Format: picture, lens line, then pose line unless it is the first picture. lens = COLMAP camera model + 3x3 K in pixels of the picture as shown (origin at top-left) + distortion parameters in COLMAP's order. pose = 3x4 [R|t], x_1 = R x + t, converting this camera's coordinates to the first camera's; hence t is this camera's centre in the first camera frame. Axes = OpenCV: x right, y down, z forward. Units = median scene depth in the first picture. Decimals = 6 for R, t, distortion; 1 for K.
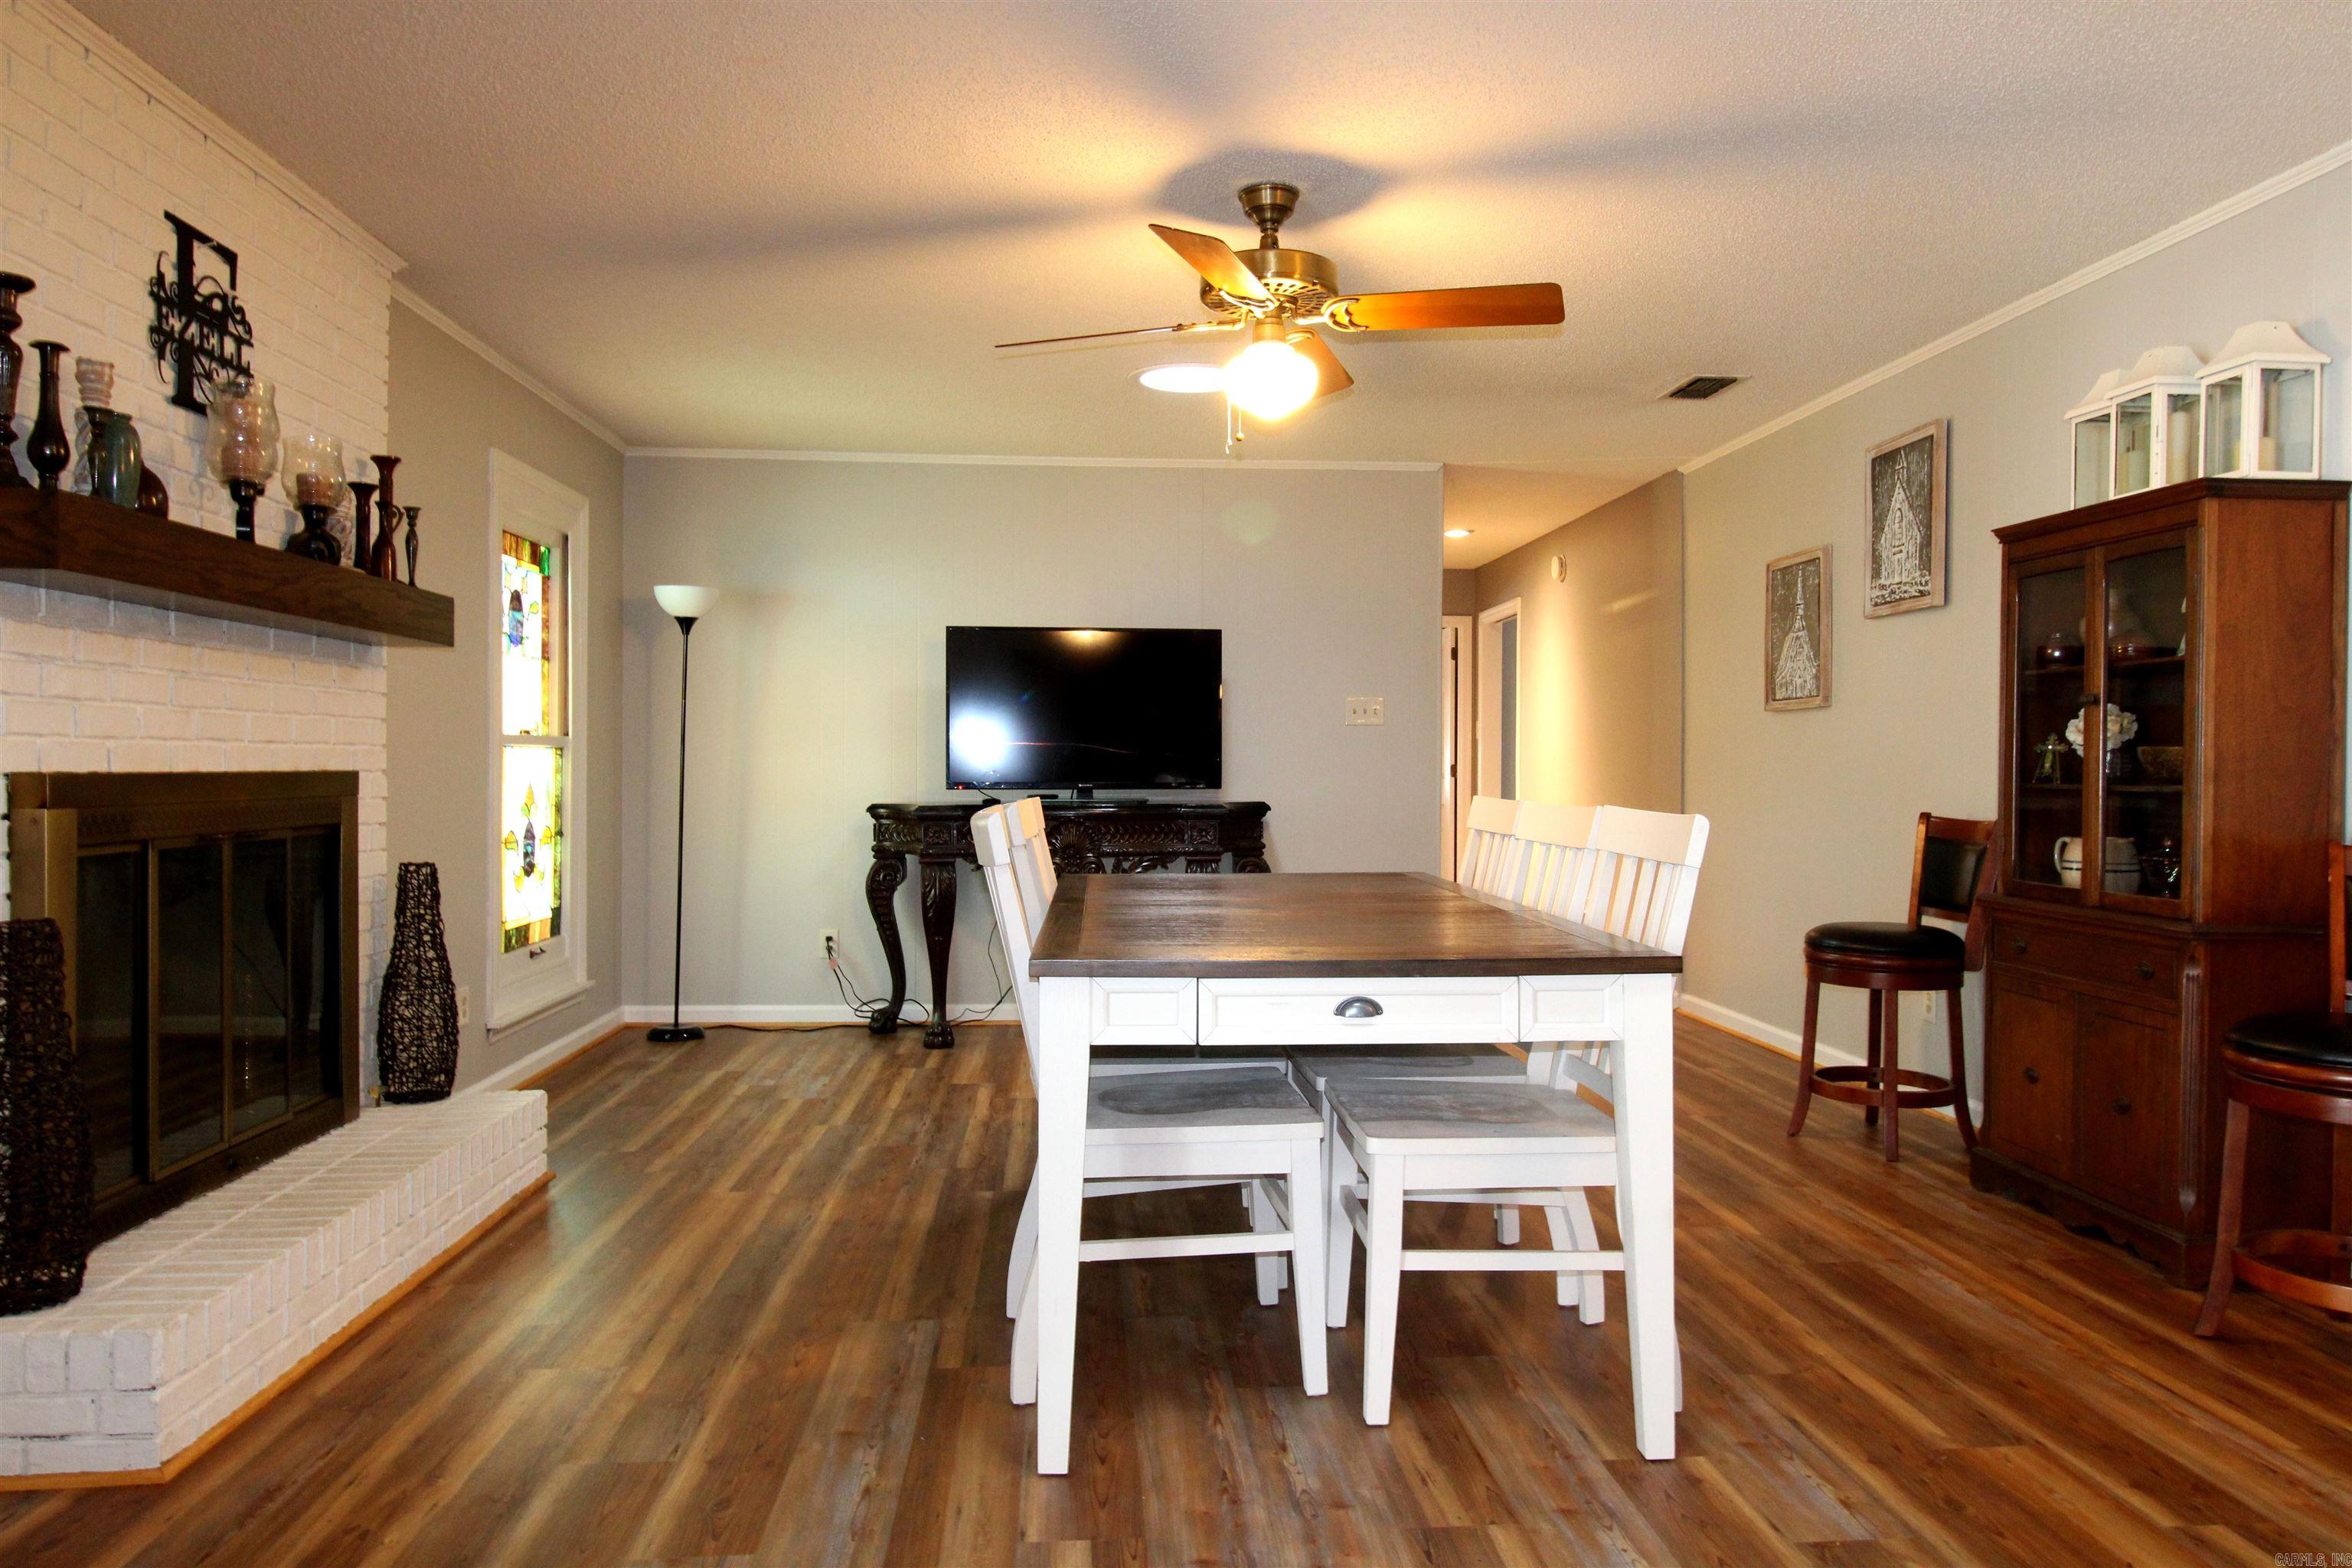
lens RADIAL K [[1604.3, 0, 1210.4], [0, 1604.3, 767.7], [0, 0, 1]] dist [0.011229, -0.011115]
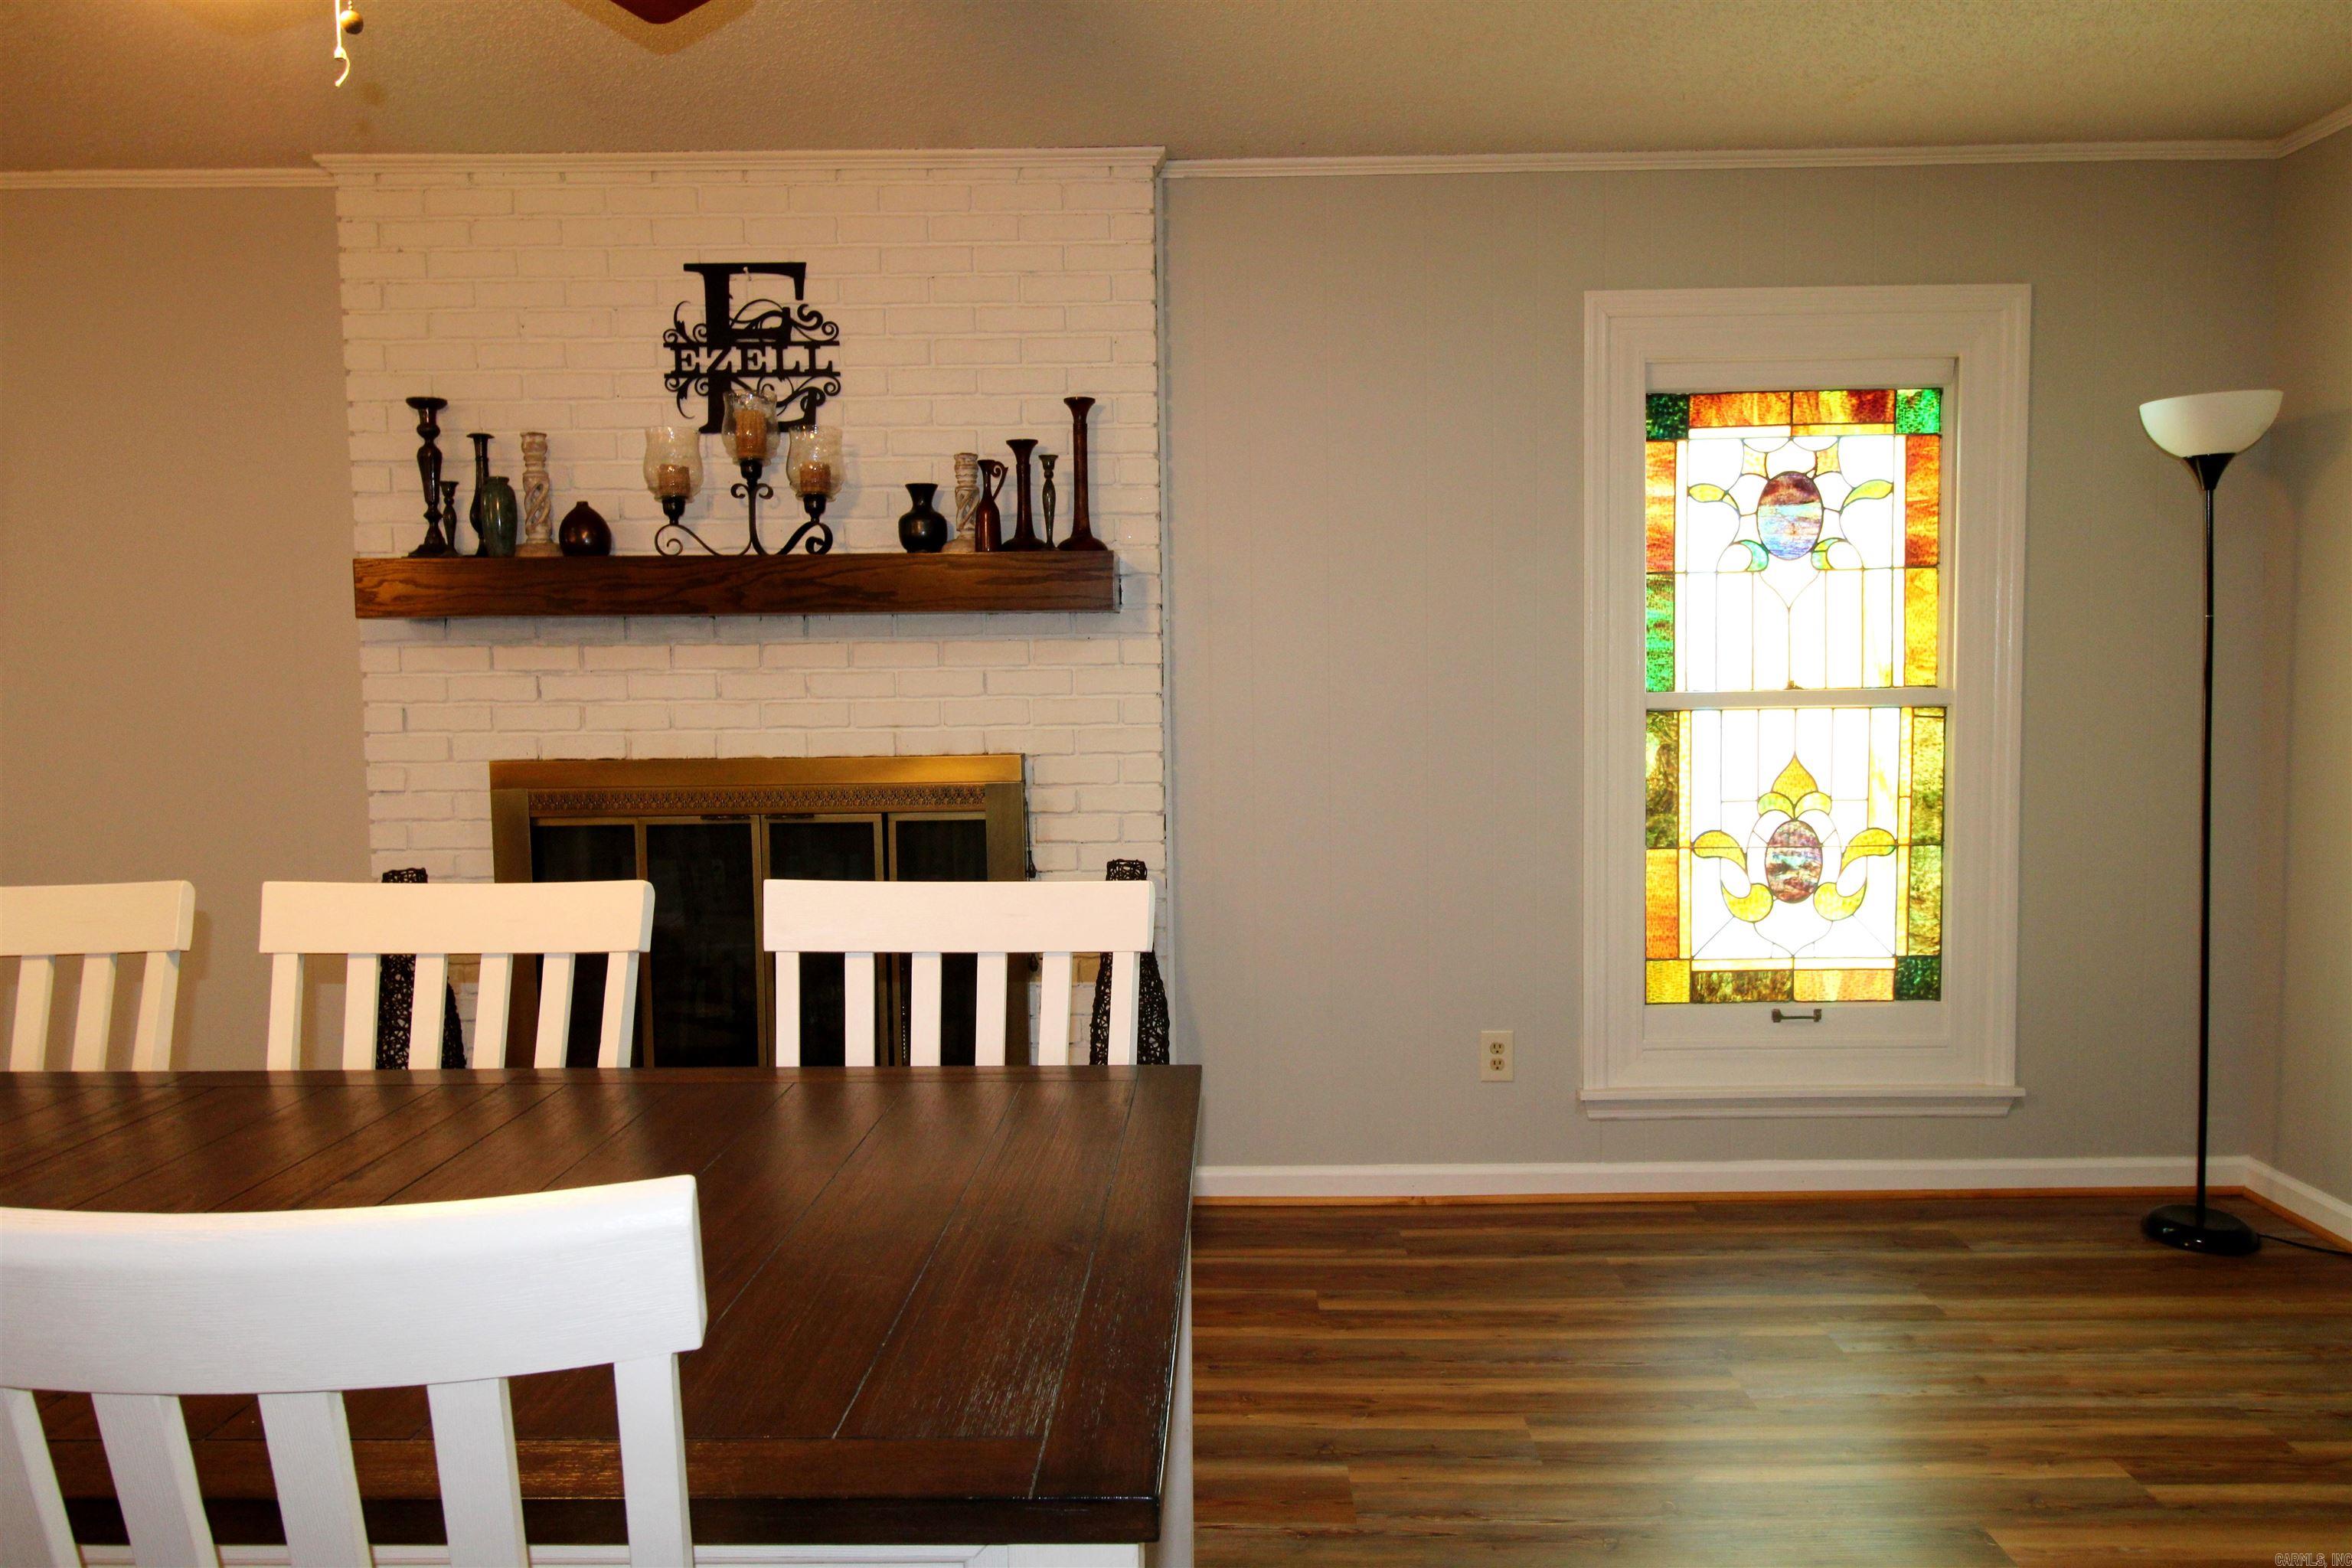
lens RADIAL K [[1604.3, 0, 1210.4], [0, 1604.3, 767.7], [0, 0, 1]] dist [0.011229, -0.011115]
pose [[-0.088777, 0.062386, -0.994096, 0.438916], [0.010901, 0.998038, 0.061660, -0.054213], [0.995992, -0.005363, -0.089283, 1.381532]]
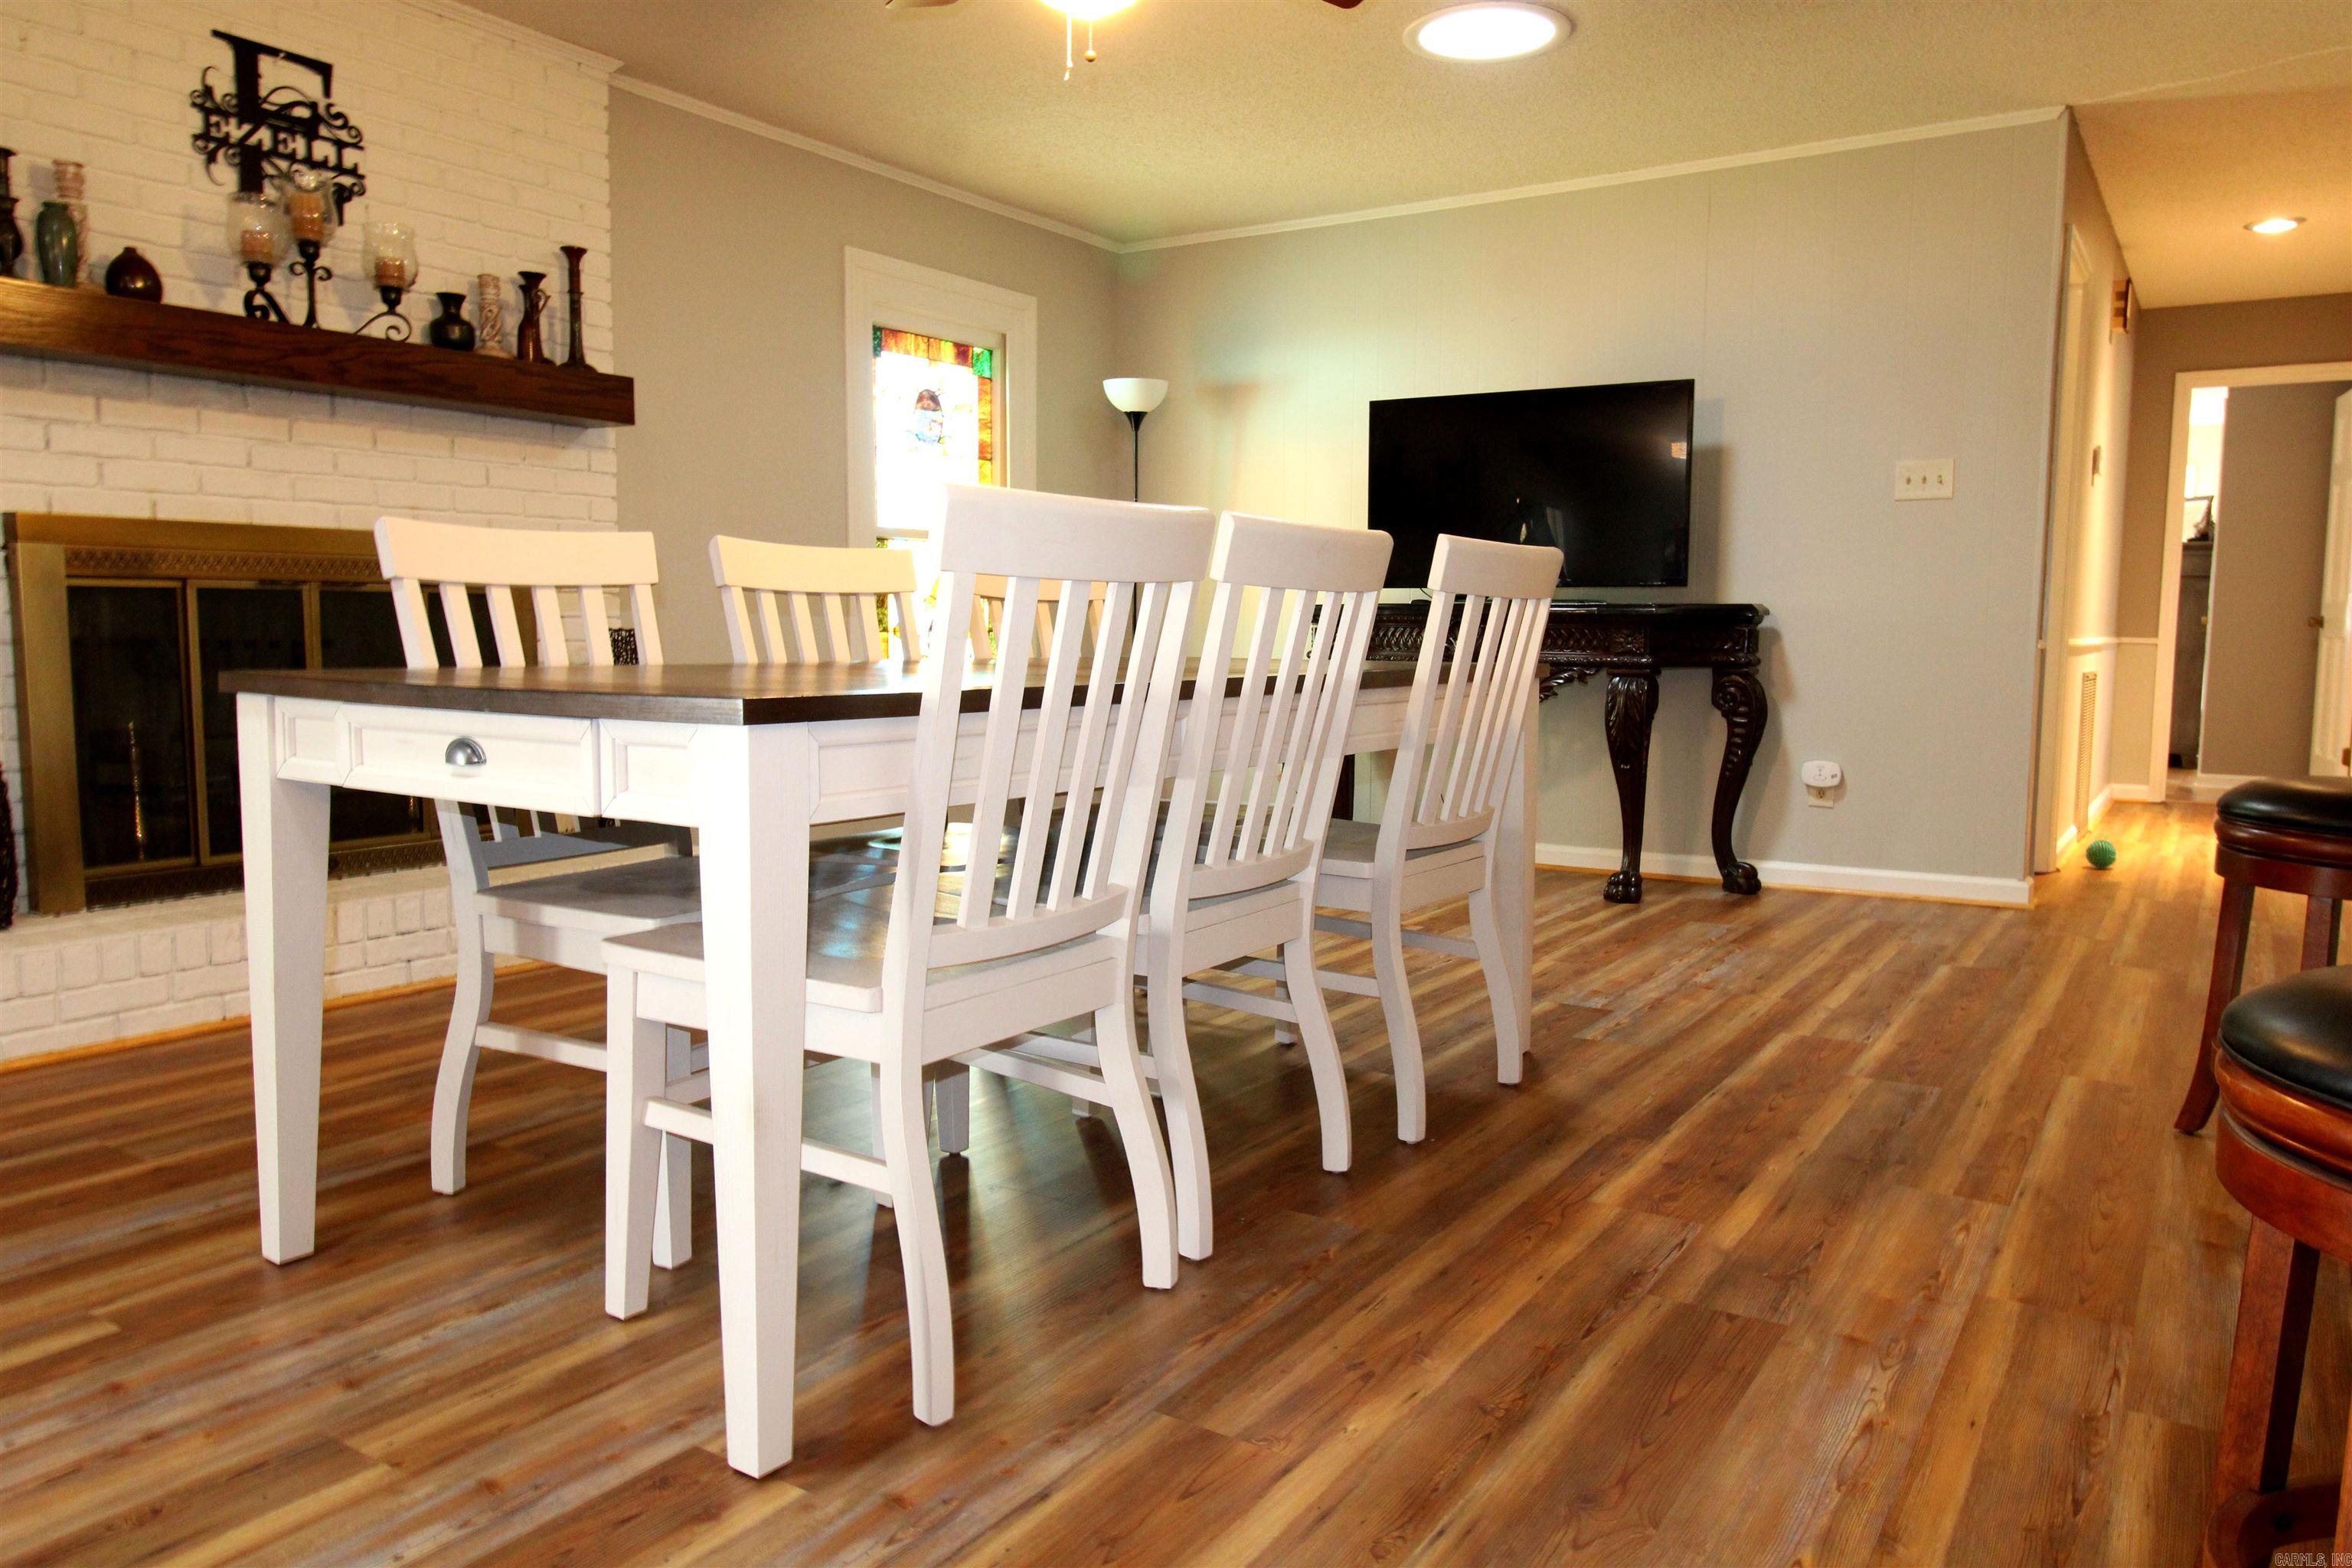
lens RADIAL K [[1604.3, 0, 1210.4], [0, 1604.3, 767.7], [0, 0, 1]] dist [0.011229, -0.011115]
pose [[0.792485, 0.059242, -0.607007, 0.601305], [-0.006932, 0.996082, 0.088164, 0.067028], [0.609852, -0.065661, 0.789791, 0.465219]]
